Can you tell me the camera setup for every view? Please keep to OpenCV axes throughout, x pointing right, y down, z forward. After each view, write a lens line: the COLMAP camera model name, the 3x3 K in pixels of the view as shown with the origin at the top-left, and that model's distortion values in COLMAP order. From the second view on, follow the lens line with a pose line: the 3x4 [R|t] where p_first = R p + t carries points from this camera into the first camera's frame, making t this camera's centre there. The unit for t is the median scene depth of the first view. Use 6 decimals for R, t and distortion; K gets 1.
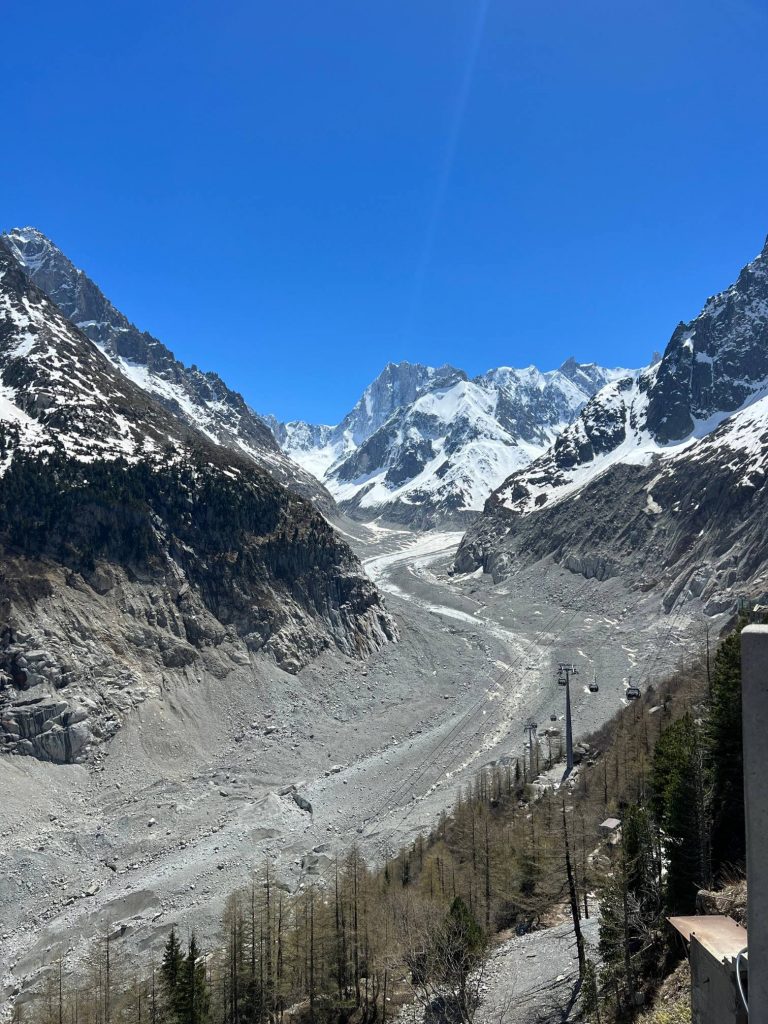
lens RADIAL K [[793.3, 0, 360.6], [0, 793.3, 513.5], [0, 0, 1]] dist [0.008647, -0.000291]
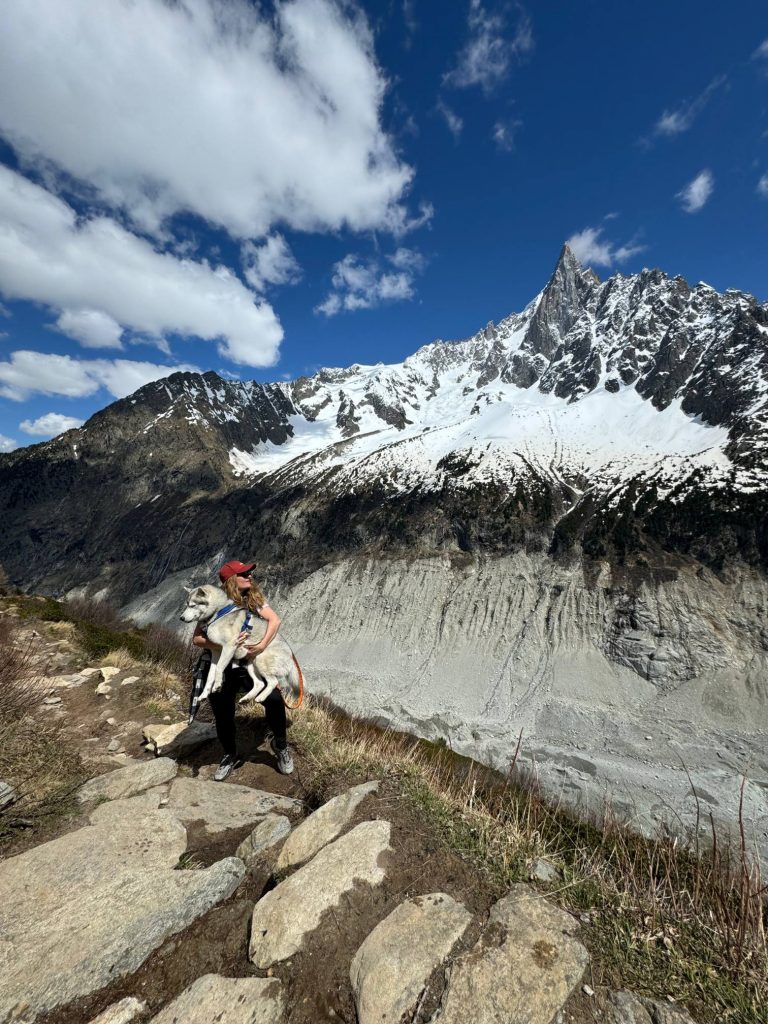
lens RADIAL K [[411.0, 0, 384.0], [0, 411.0, 512.0], [0, 0, 1]] dist [0.000013, 0.000268]
pose [[0.143763, 0.050864, -0.988304, 0.239964], [0.018628, 0.998362, 0.054091, -0.065097], [0.989437, -0.026186, 0.142580, 0.188739]]
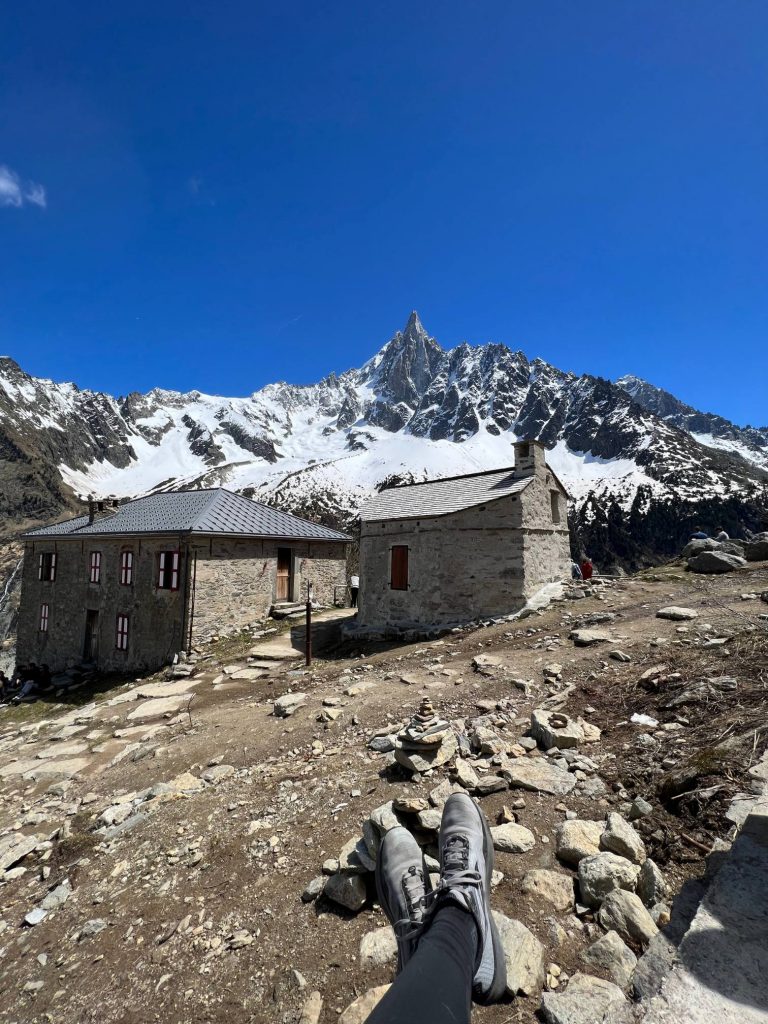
lens RADIAL K [[411.0, 0, 384.0], [0, 411.0, 512.0], [0, 0, 1]] dist [0.000013, 0.000268]
pose [[0.589014, -0.077712, -0.804378, -0.015336], [0.042331, 0.996966, -0.065321, -0.008655], [0.807014, 0.004425, 0.590516, -0.074552]]
